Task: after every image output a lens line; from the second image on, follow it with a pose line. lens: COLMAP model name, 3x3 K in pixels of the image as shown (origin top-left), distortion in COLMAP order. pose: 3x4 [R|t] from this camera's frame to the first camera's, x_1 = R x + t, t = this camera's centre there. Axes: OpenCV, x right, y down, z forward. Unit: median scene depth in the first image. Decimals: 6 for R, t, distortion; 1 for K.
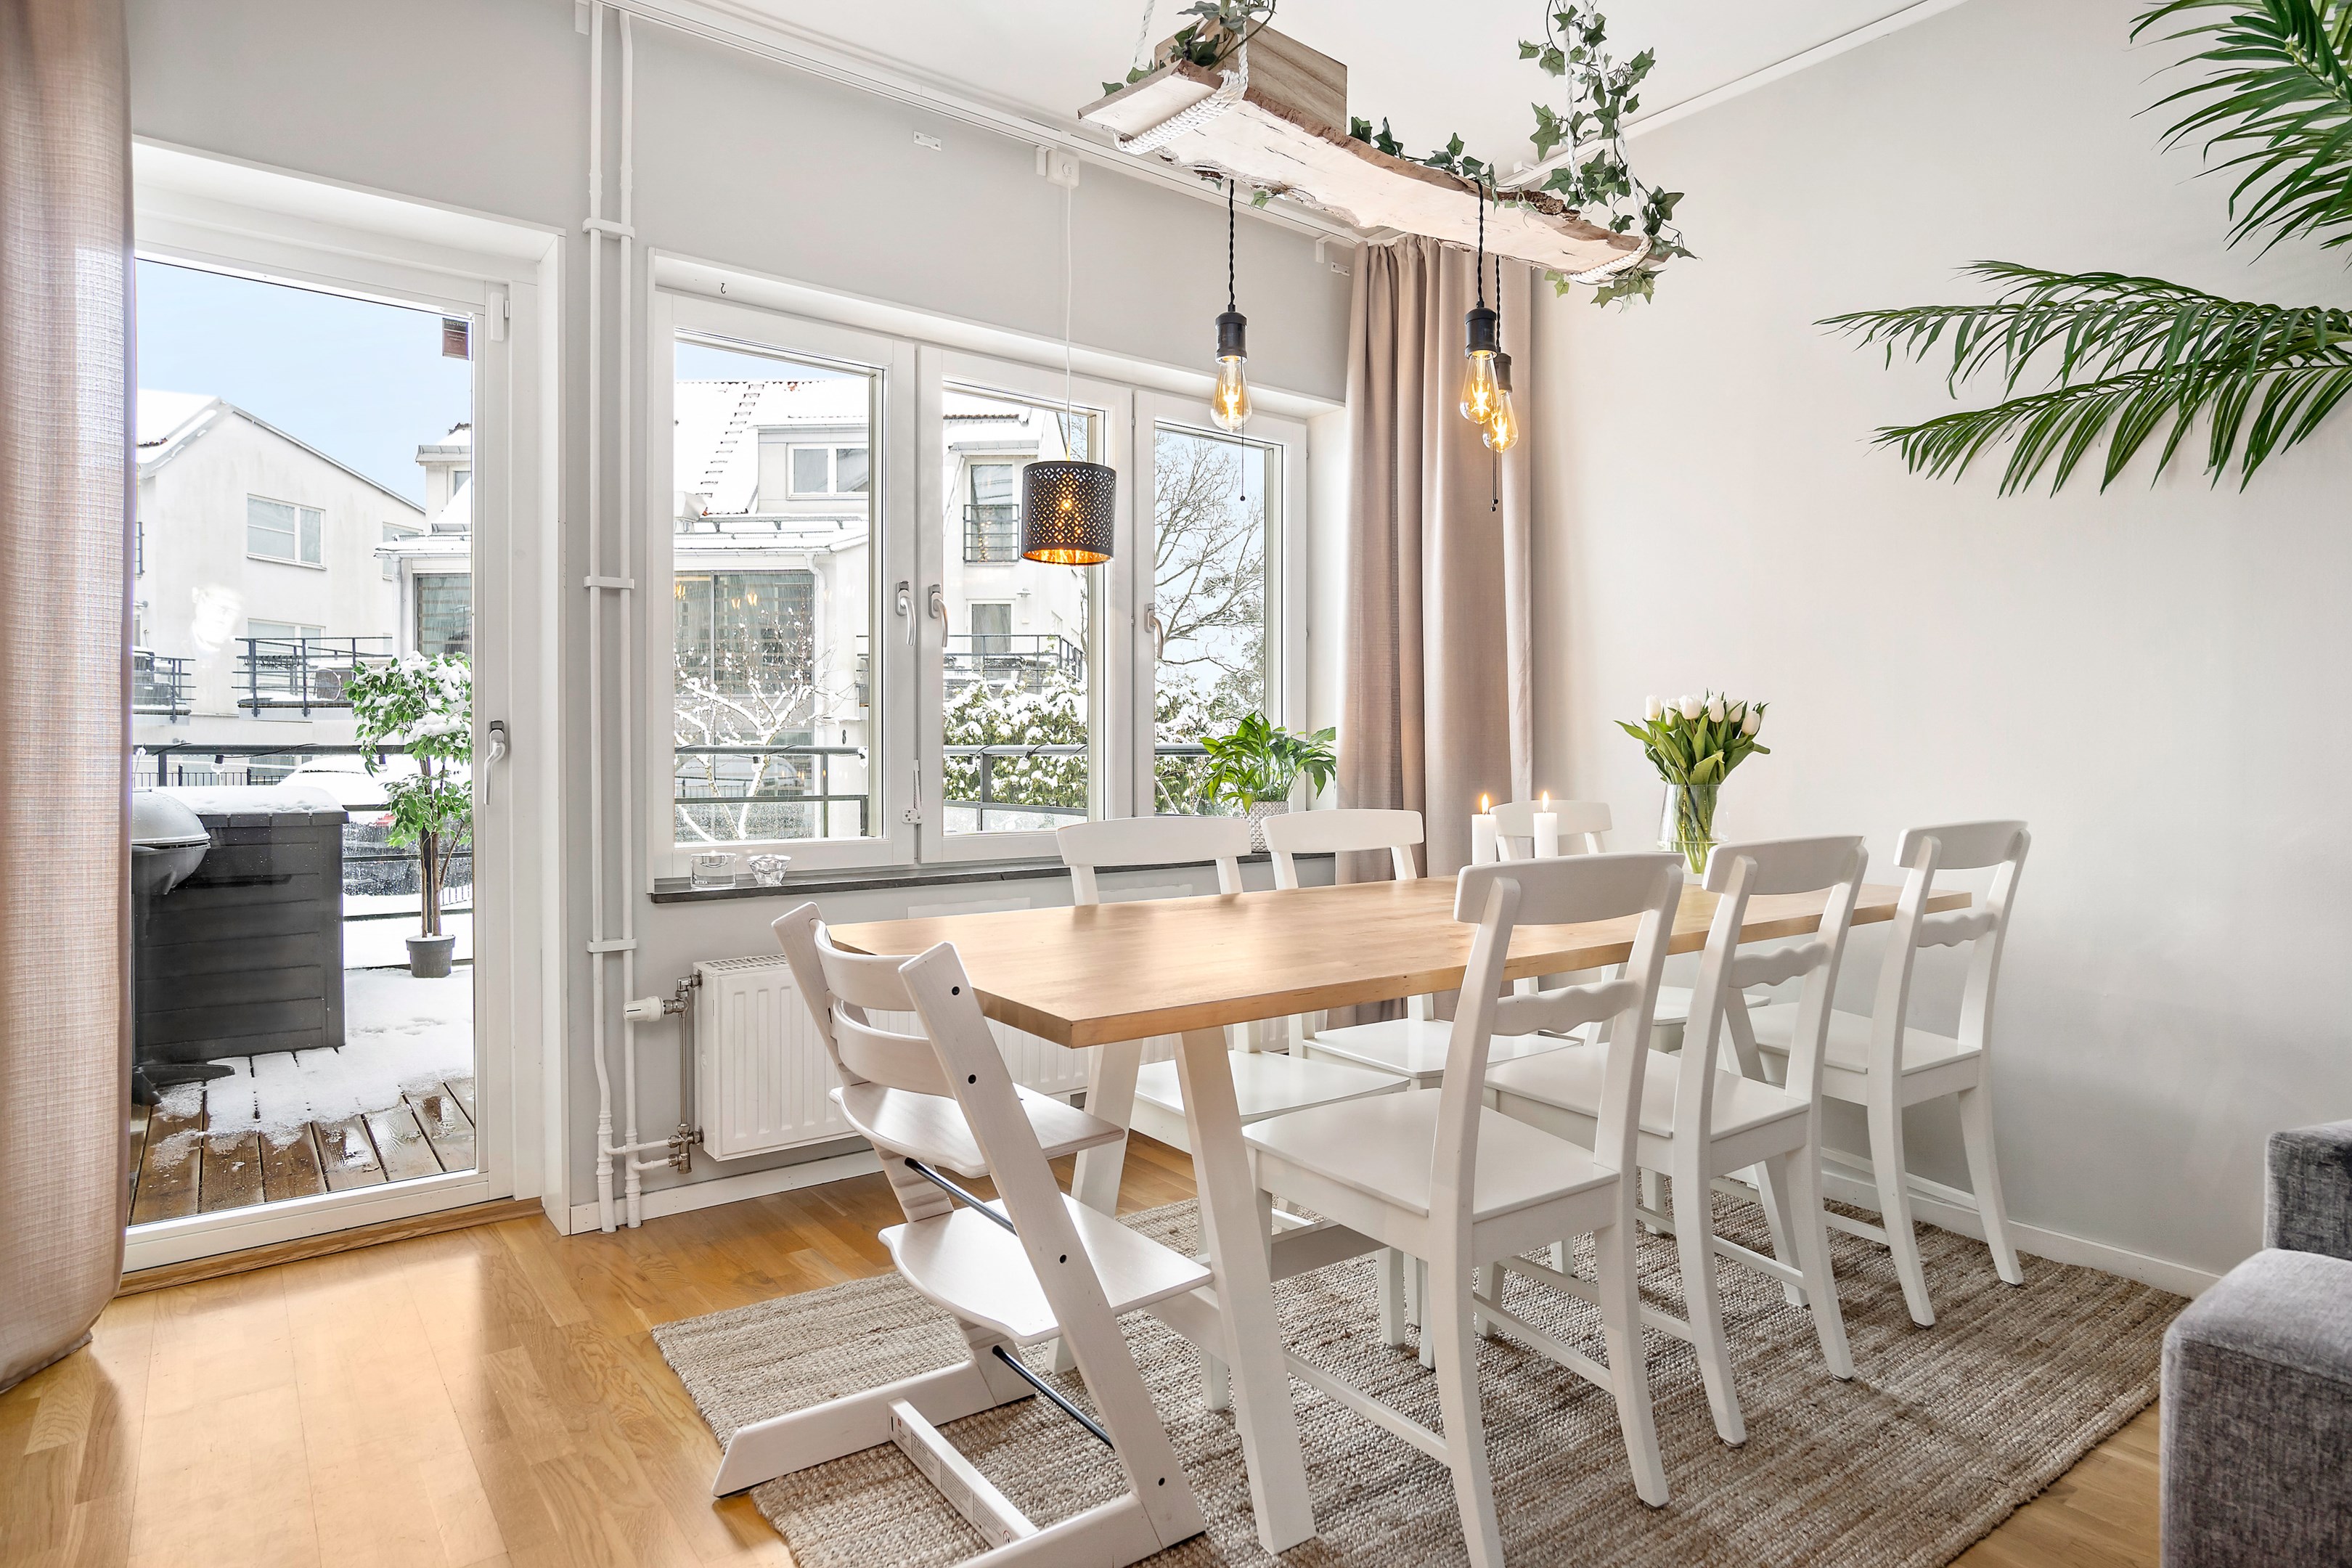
lens RADIAL K [[1314.1, 0, 1176.0], [0, 1314.1, 784.0], [0, 0, 1]] dist [-0.014397, 0.002783]
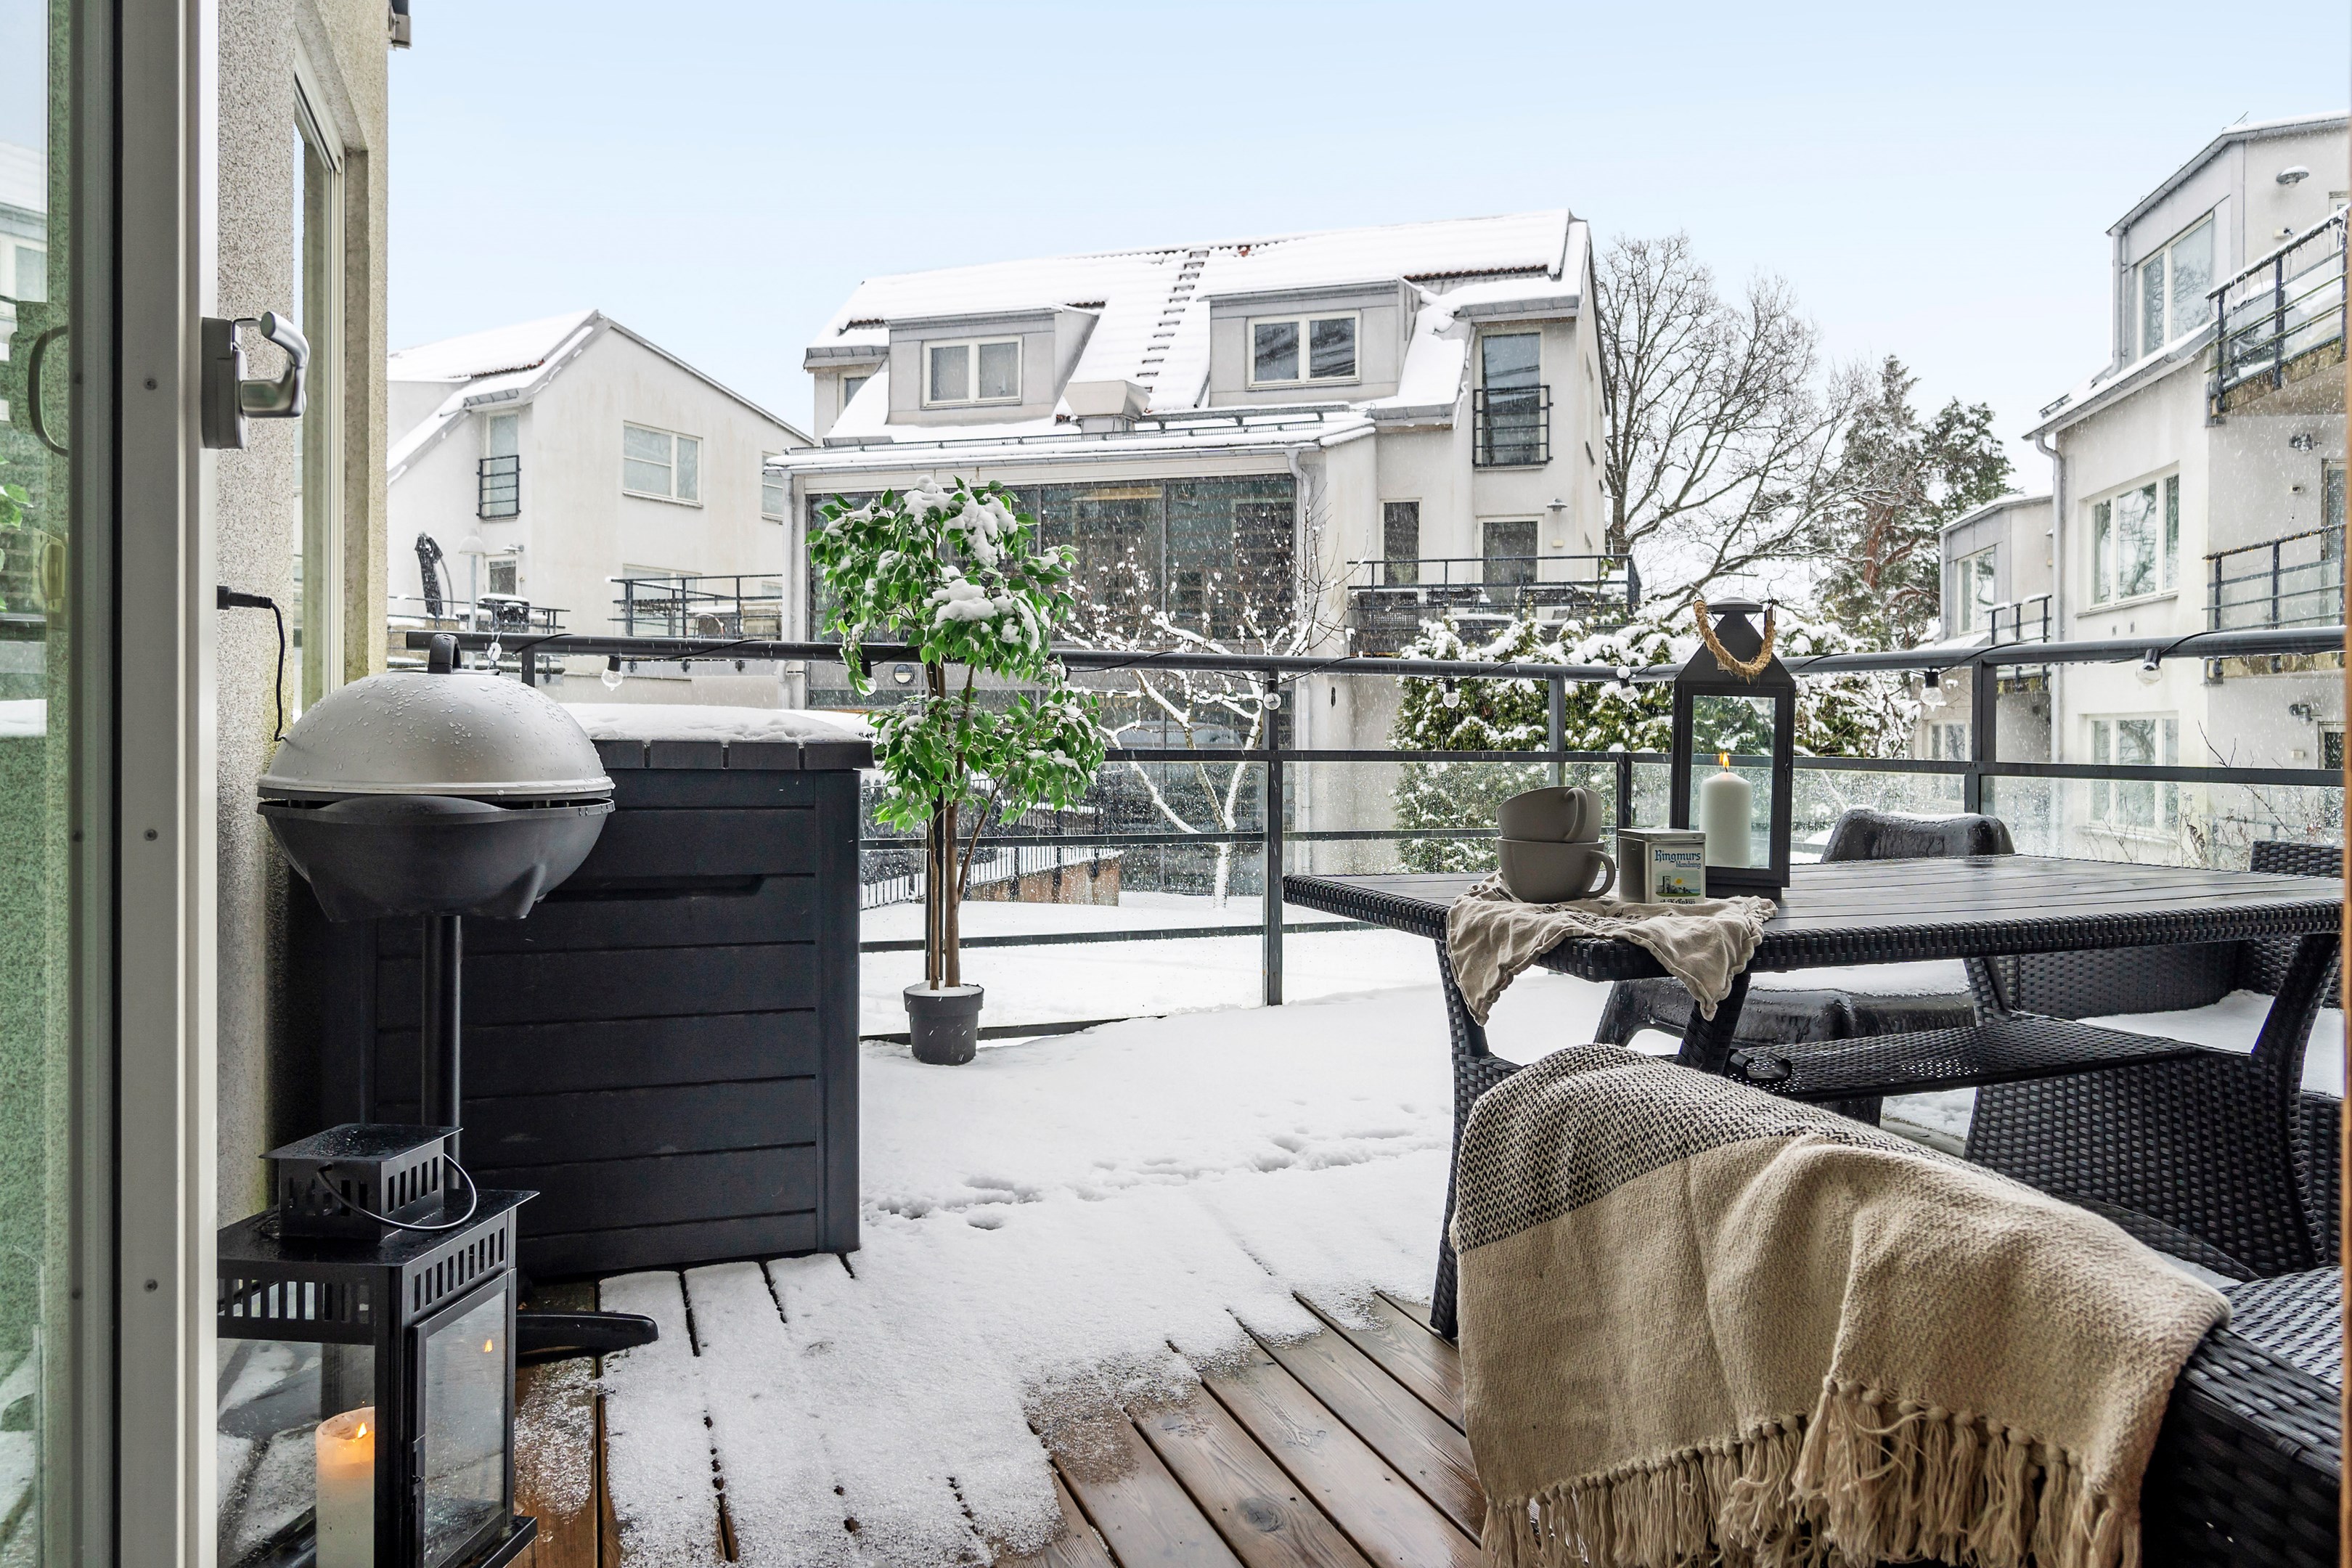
lens RADIAL K [[1481.4, 0, 1176.0], [0, 1481.4, 784.0], [0, 0, 1]] dist [-0.003935, -0.000674]
pose [[0.968001, 0.017211, -0.250357, -0.122086], [-0.016184, 0.999850, 0.006160, 0.009397], [0.250426, -0.001911, 0.968134, 0.159426]]
